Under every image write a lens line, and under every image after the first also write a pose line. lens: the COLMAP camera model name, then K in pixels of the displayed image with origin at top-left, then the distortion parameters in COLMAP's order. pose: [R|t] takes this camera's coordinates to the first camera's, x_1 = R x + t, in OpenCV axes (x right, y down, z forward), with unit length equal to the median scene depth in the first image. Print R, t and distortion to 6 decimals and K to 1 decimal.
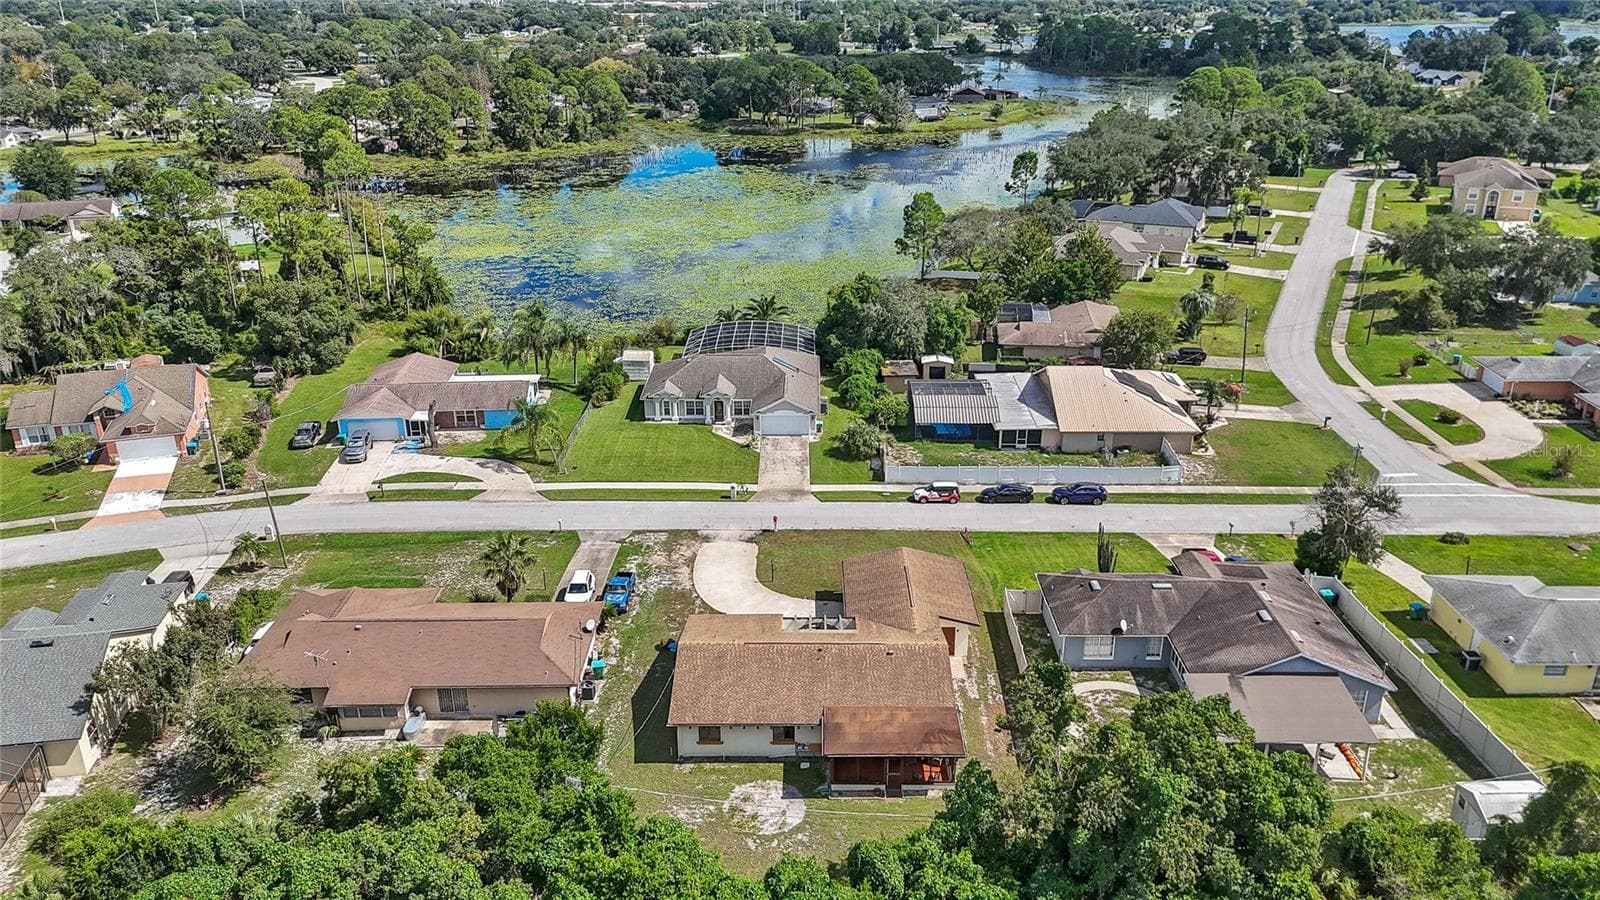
lens RADIAL K [[1176.5, 0, 804.6], [0, 1176.5, 461.8], [0, 0, 1]] dist [0.076292, -0.073876]
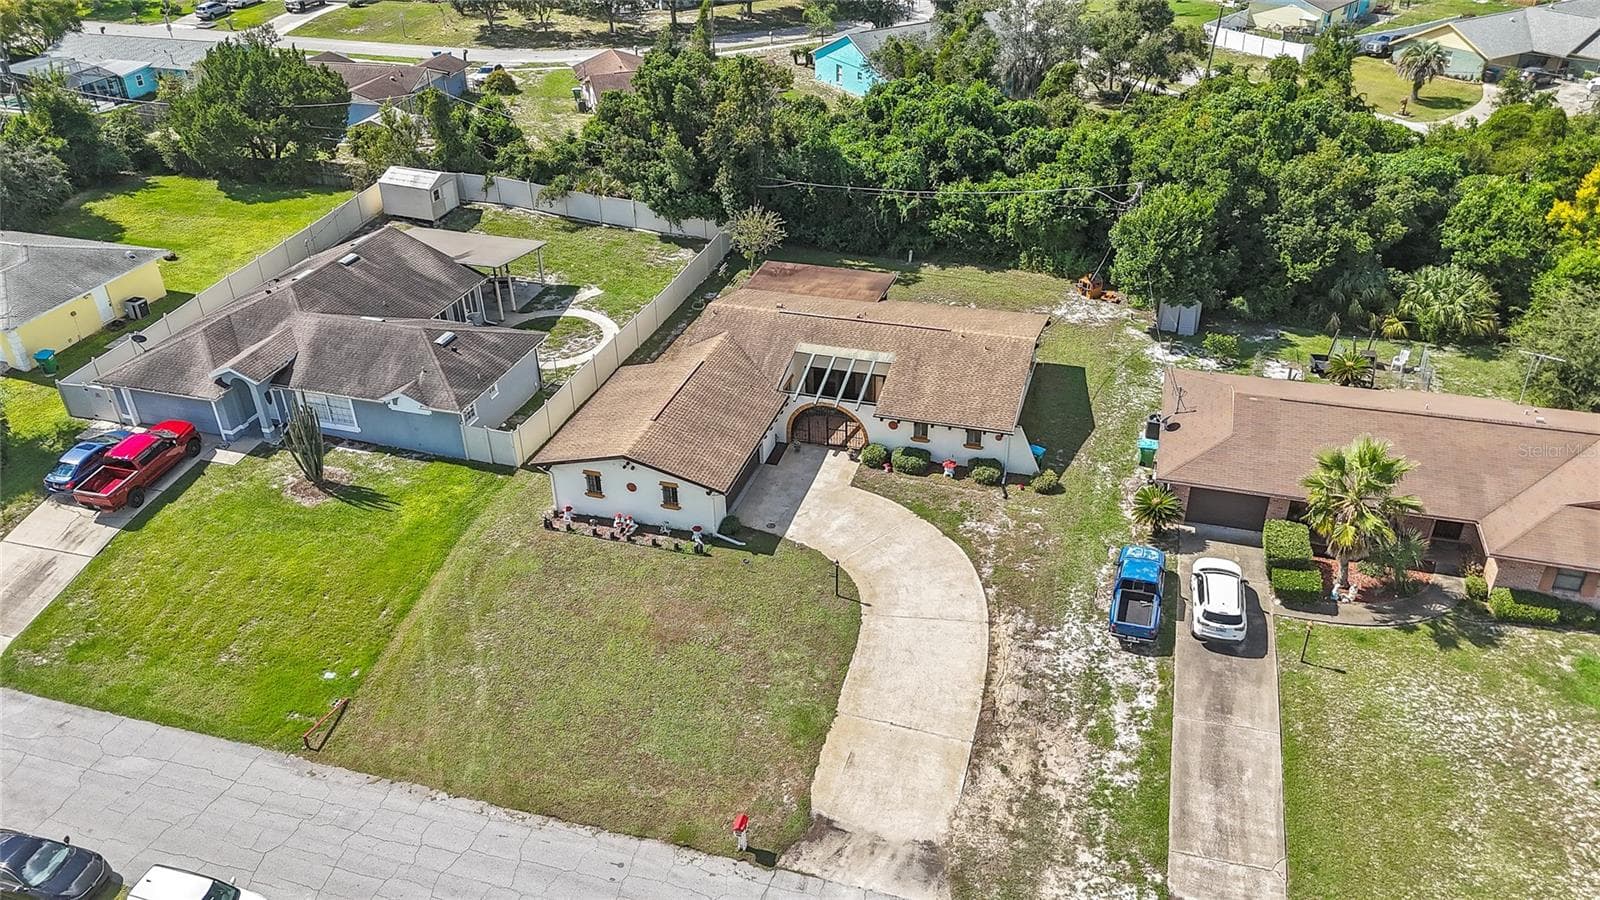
lens RADIAL K [[1176.5, 0, 801.1], [0, 1176.5, 456.7], [0, 0, 1]] dist [0.076292, -0.073876]
pose [[-0.956765, -0.126623, 0.261855, -0.108494], [0.135838, 0.601543, 0.787206, -0.267508], [-0.257196, 0.788741, -0.558335, 0.967518]]
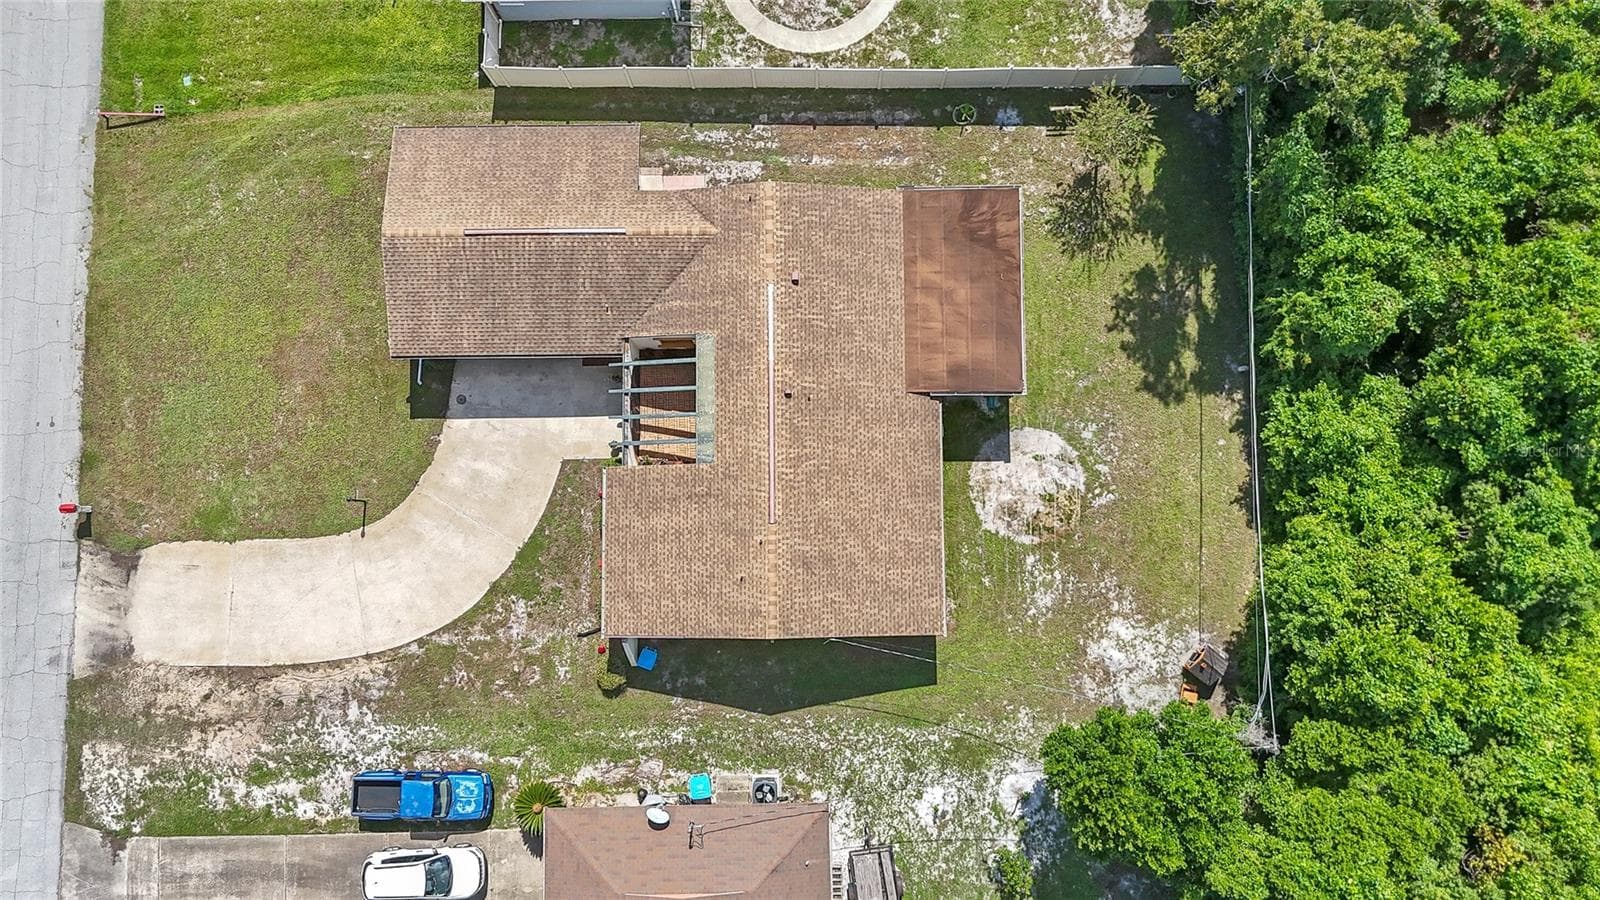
lens RADIAL K [[1176.5, 0, 803.2], [0, 1176.5, 460.5], [0, 0, 1]] dist [0.076292, -0.073876]
pose [[-0.015359, -0.994769, 0.100987, -0.050391], [0.389613, 0.087062, 0.916854, -0.235528], [-0.920851, 0.053427, 0.386238, 0.482977]]
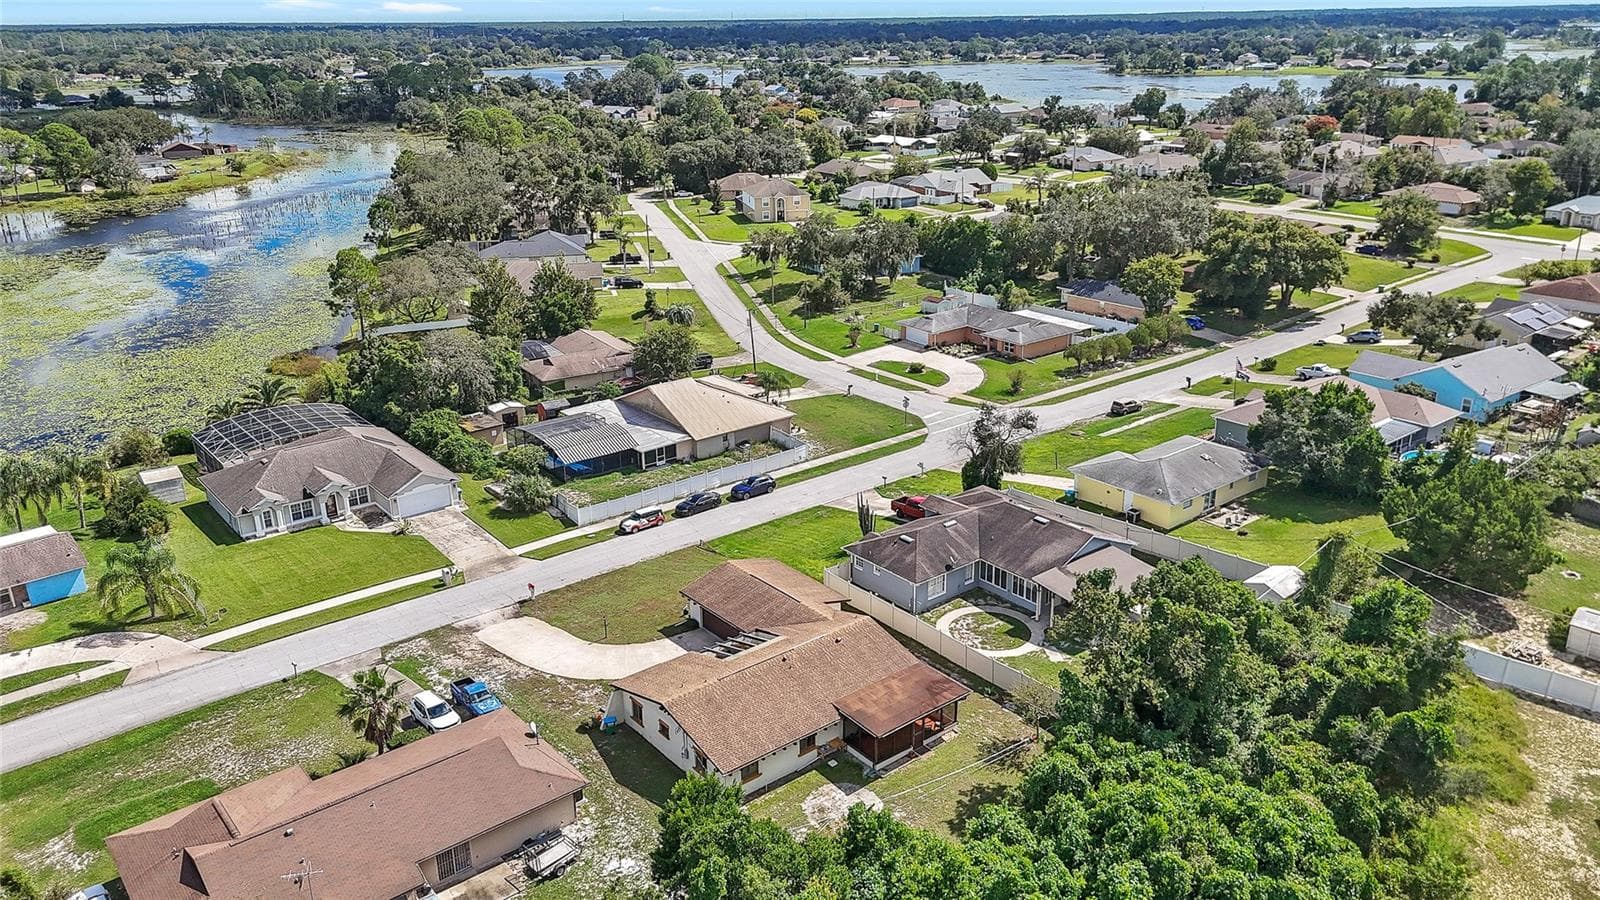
lens RADIAL K [[1176.5, 0, 802.4], [0, 1176.5, 457.6], [0, 0, 1]] dist [0.076292, -0.073876]
pose [[0.771746, -0.225339, 0.594668, -0.345742], [0.247701, 0.967779, 0.045263, -0.034799], [-0.585706, 0.112368, 0.802696, 0.087786]]
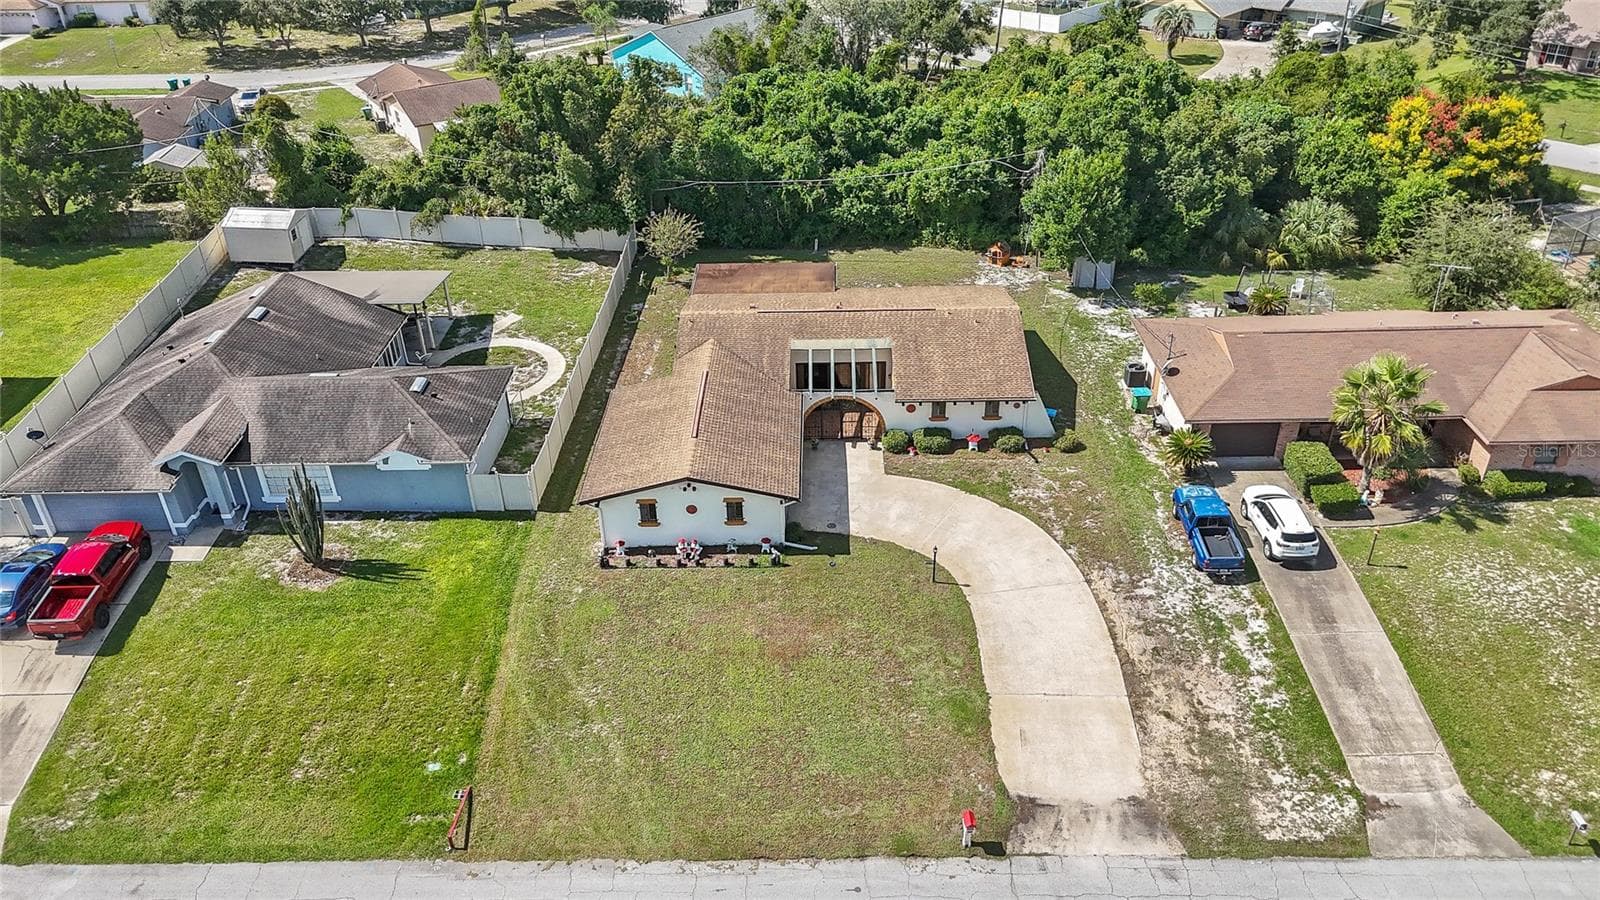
lens RADIAL K [[1176.5, 0, 802.5], [0, 1176.5, 454.8], [0, 0, 1]] dist [0.076292, -0.073876]
pose [[-0.999426, 0.022960, 0.024908, 0.012813], [0.033645, 0.587008, 0.808882, -0.272828], [0.003951, 0.809255, -0.587444, 0.978127]]
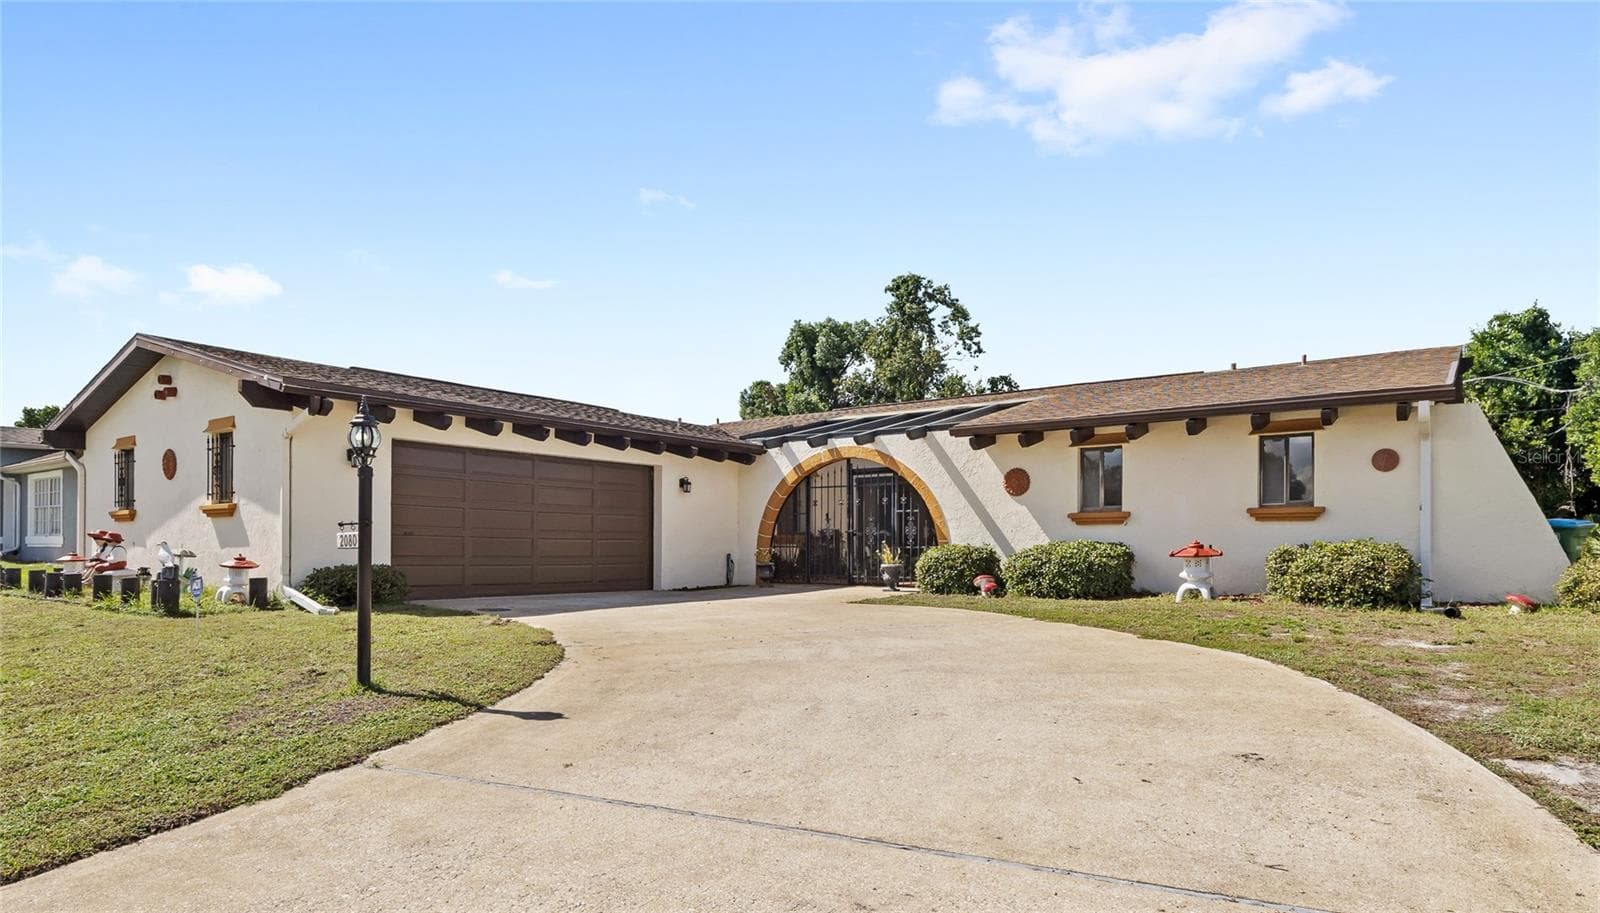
lens RADIAL K [[910.7, 0, 797.0], [0, 910.7, 542.4], [0, 0, 1]] dist [0.010902, -0.003276]
pose [[-0.806977, 0.007814, 0.590531, -0.068103], [0.226815, 0.927331, 0.297679, 0.062992], [-0.545291, 0.374161, -0.750107, 0.798226]]
